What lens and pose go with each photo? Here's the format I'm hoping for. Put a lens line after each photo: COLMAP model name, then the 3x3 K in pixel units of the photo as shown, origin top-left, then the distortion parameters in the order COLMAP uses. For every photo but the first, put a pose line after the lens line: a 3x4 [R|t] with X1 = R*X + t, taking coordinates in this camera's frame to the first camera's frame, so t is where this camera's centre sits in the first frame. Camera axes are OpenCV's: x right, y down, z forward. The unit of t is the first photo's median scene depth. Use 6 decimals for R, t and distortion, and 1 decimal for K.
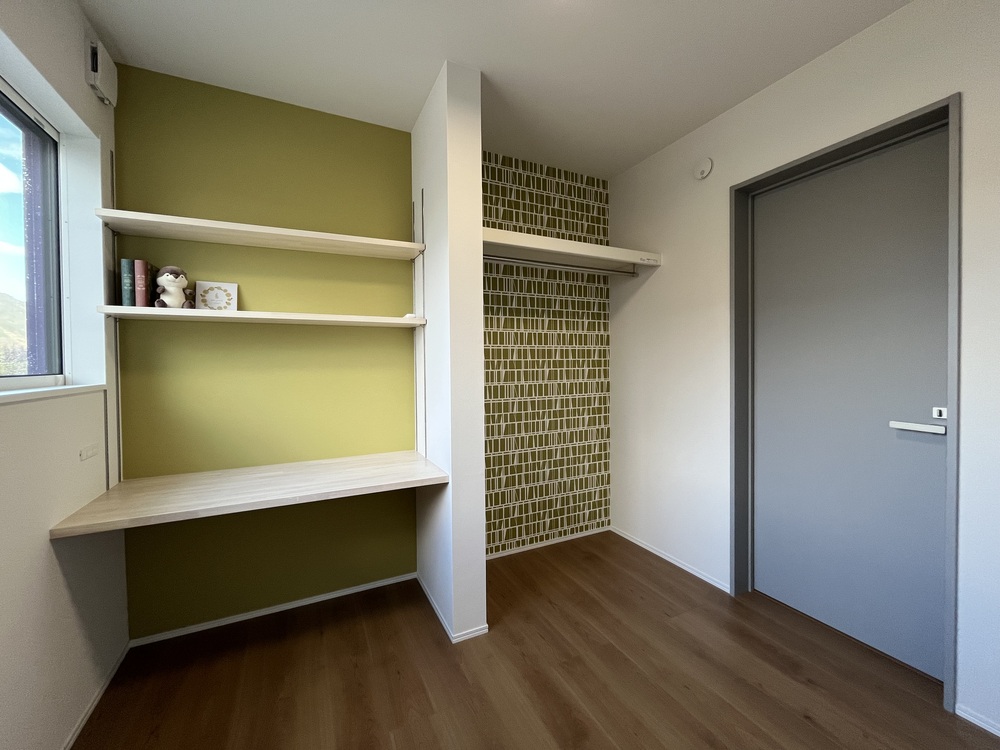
lens RADIAL K [[405.7, 0, 500.0], [0, 405.7, 375.0], [0, 0, 1]] dist [0.000385, 0.000488]
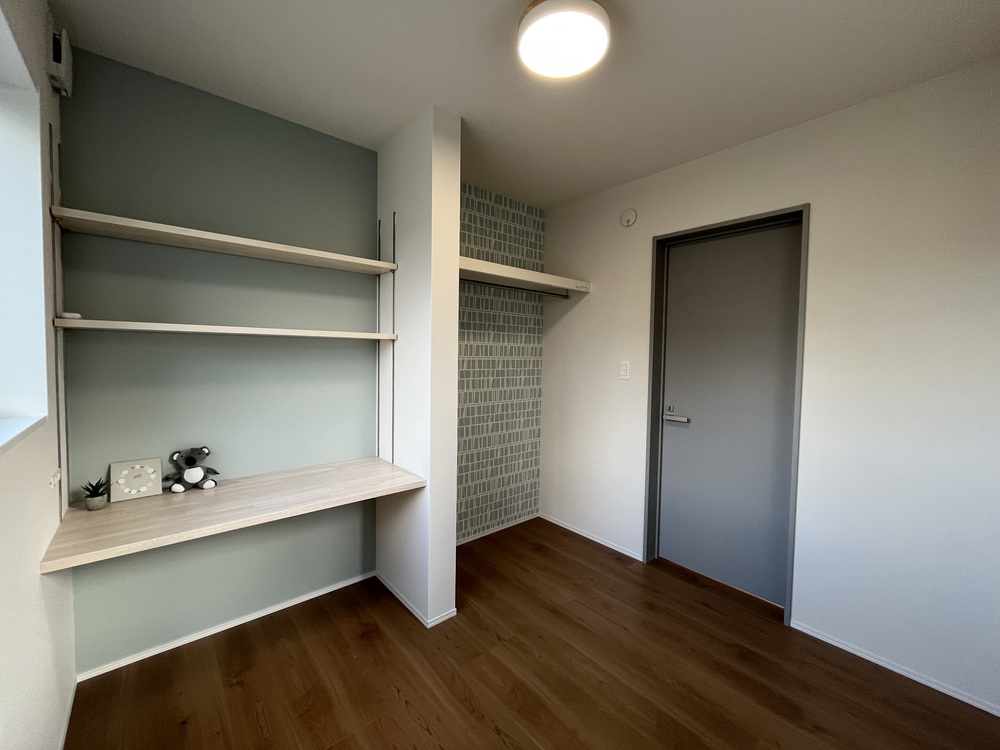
lens RADIAL K [[400.1, 0, 499.9], [0, 400.1, 407.7], [0, 0, 1]] dist [-0.022718, -0.000058]
pose [[0.966391, -0.032010, 0.255076, -0.142735], [0.017659, 0.998140, 0.058355, 0.003818], [-0.256470, -0.051890, 0.965158, -0.070793]]
